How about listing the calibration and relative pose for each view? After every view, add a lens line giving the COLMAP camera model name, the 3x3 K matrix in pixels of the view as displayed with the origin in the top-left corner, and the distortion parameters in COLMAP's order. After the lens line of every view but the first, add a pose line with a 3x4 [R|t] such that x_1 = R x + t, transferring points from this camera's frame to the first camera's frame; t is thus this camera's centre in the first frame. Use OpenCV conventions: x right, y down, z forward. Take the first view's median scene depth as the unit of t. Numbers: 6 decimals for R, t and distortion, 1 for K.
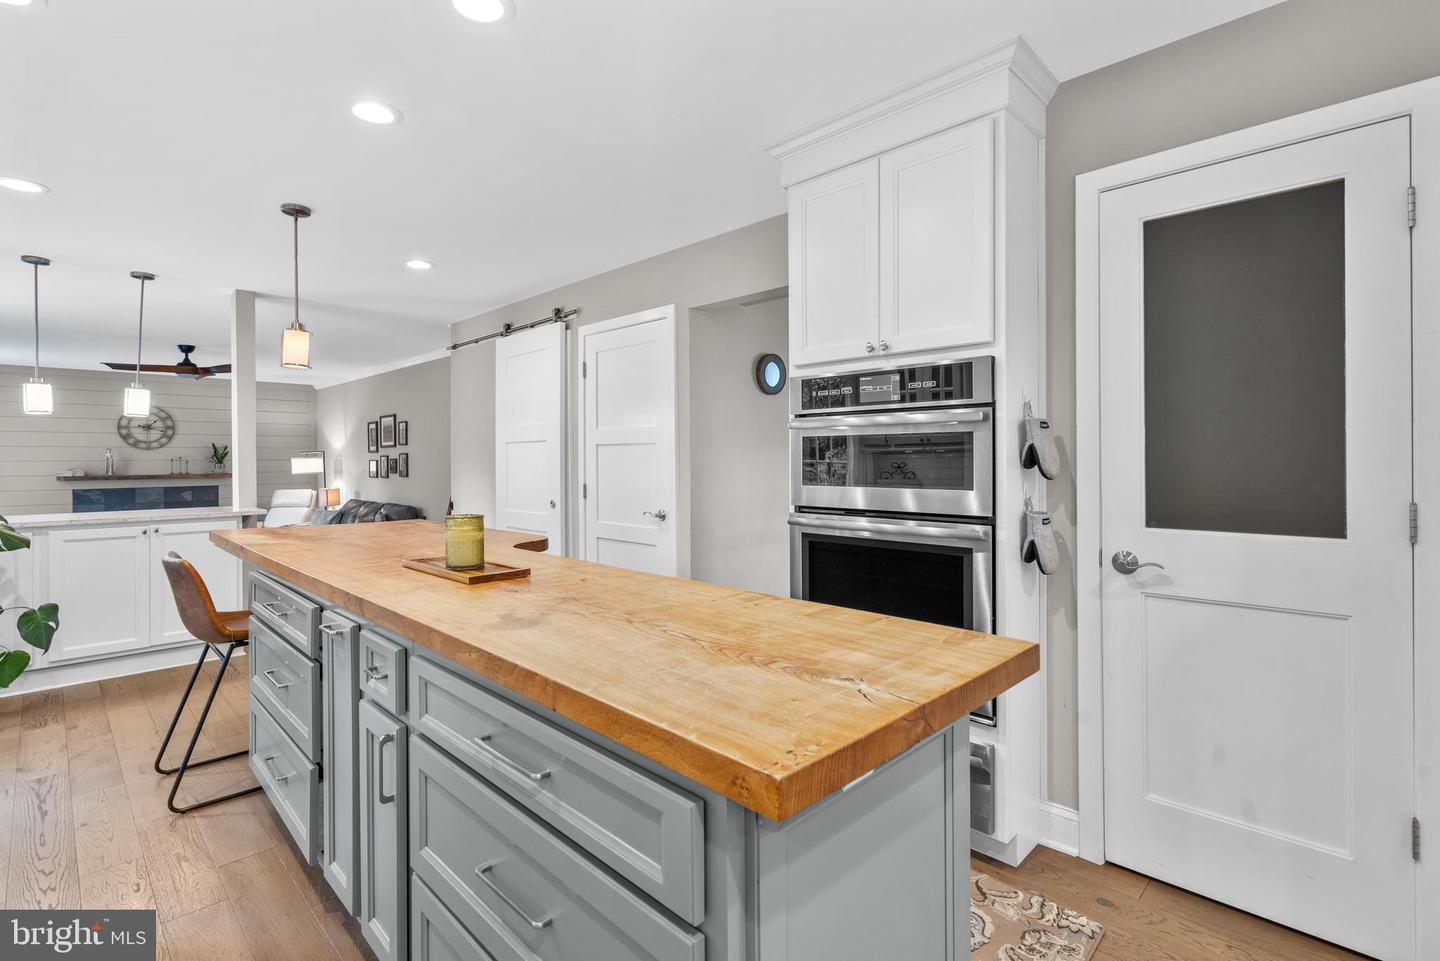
lens RADIAL K [[661.3, 0, 713.5], [0, 661.3, 458.0], [0, 0, 1]] dist [0.001250, 0.000804]
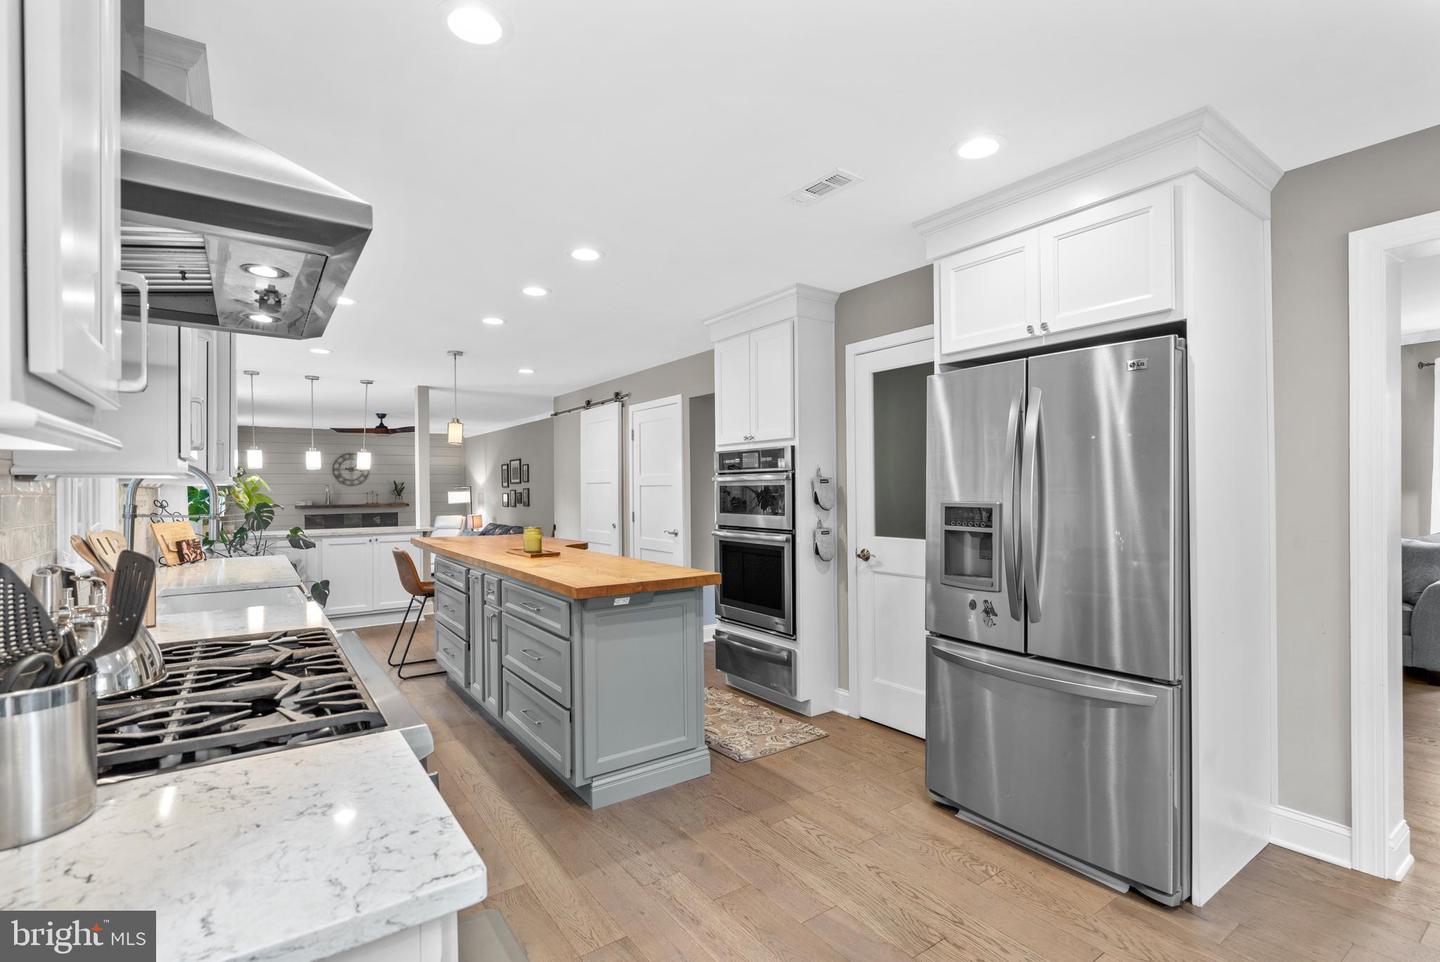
lens RADIAL K [[661.3, 0, 721.2], [0, 661.3, 486.9], [0, 0, 1]] dist [0.001250, 0.000804]
pose [[0.985361, -0.003265, -0.170447, 0.407010], [0.003385, 0.999994, 0.000413, -0.027376], [0.170445, -0.000984, 0.985367, -0.684270]]
